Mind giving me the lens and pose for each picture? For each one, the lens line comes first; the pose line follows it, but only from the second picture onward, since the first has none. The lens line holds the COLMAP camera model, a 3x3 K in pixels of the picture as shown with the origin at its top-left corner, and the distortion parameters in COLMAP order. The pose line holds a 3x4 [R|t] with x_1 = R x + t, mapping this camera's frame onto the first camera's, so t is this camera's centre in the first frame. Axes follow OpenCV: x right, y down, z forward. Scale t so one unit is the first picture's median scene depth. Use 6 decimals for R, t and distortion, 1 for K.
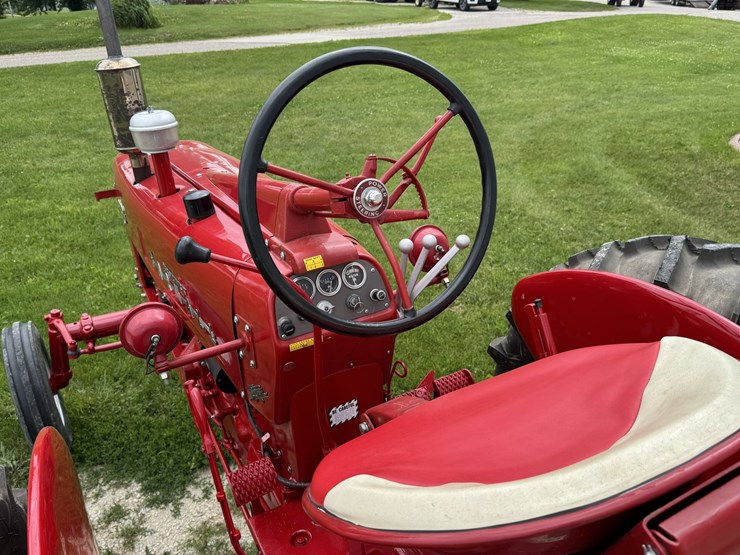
lens RADIAL K [[610.7, 0, 370.4], [0, 610.7, 282.0], [0, 0, 1]] dist [0.088617, -0.136298]
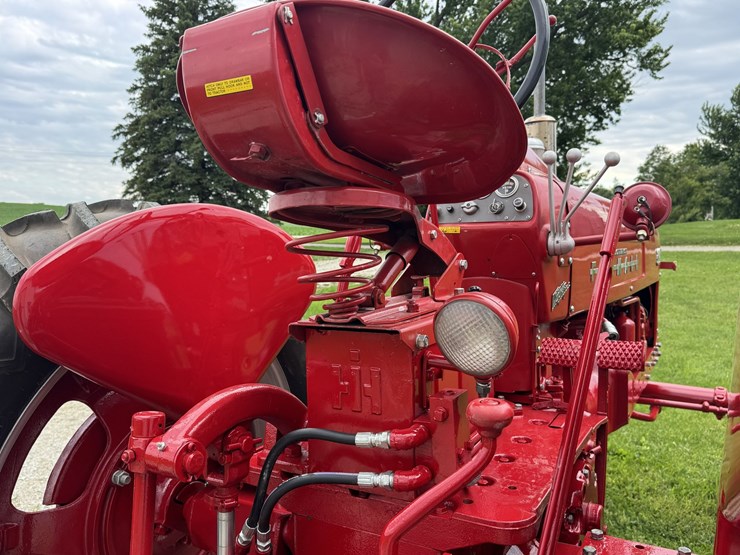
lens RADIAL K [[610.7, 0, 377.4], [0, 610.7, 275.3], [0, 0, 1]] dist [0.088617, -0.136298]
pose [[0.549498, 0.098903, -0.829620, 0.347498], [-0.368787, 0.919713, -0.134622, 0.165584], [0.749698, 0.379928, 0.541855, 0.117424]]
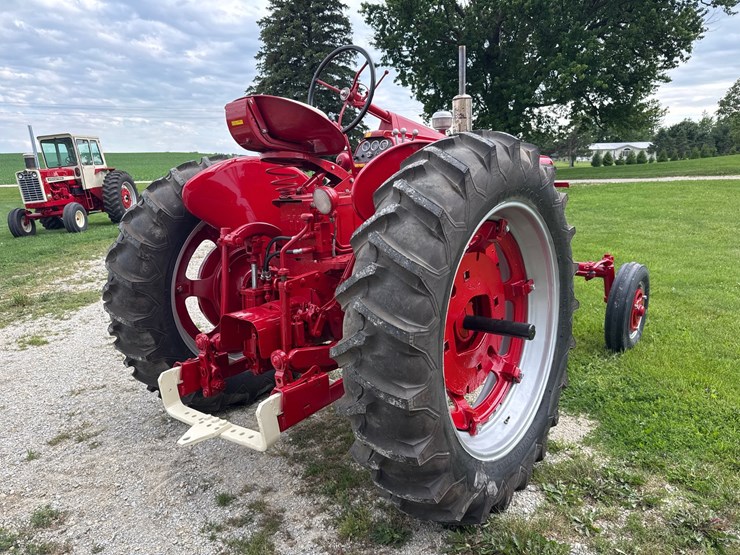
lens RADIAL K [[524.5, 0, 371.9], [0, 524.5, 278.6], [0, 0, 1]] dist [0.042723, -0.038383]
pose [[0.389459, 0.214860, -0.895632, 0.864233], [-0.380278, 0.923169, 0.056106, 0.170680], [0.838875, 0.318738, 0.441243, 0.082306]]
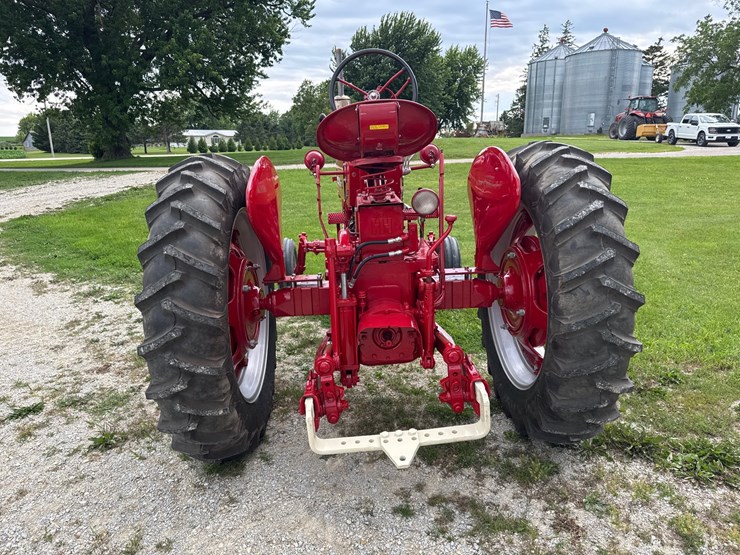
lens RADIAL K [[524.5, 0, 364.3], [0, 524.5, 274.7], [0, 0, 1]] dist [0.042723, -0.038383]
pose [[0.898832, 0.124554, -0.420223, 0.399280], [-0.198884, 0.970285, -0.137809, 0.373647], [0.390572, 0.207443, 0.896895, -0.414370]]
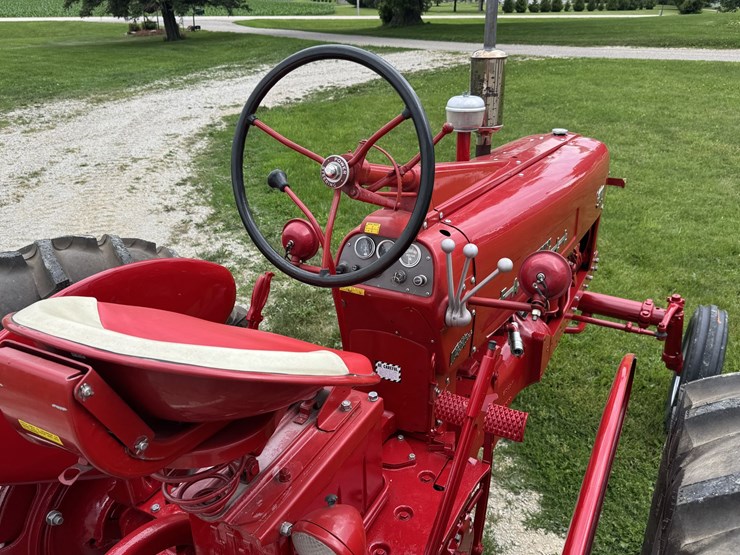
lens RADIAL K [[610.7, 0, 382.9], [0, 610.7, 276.5], [0, 0, 1]] dist [0.088617, -0.136298]
pose [[0.576102, 0.369578, -0.729053, 0.333401], [-0.372291, 0.912695, 0.168485, -0.062136], [0.727672, 0.174355, 0.663396, 0.103519]]
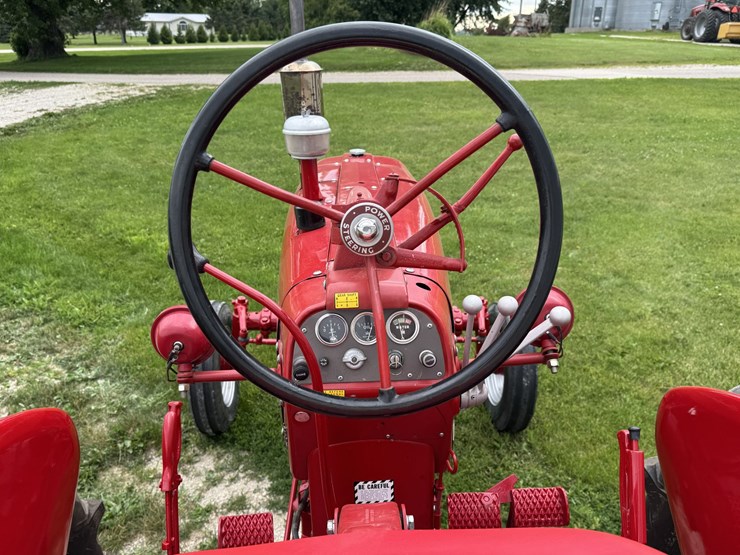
lens RADIAL K [[610.7, 0, 363.6], [0, 610.7, 281.4], [0, 0, 1]] dist [0.088617, -0.136298]
pose [[0.895382, 0.196634, -0.399532, 0.100620], [-0.215497, 0.976502, -0.002351, -0.024182], [0.389681, 0.088203, 0.916716, 0.109125]]
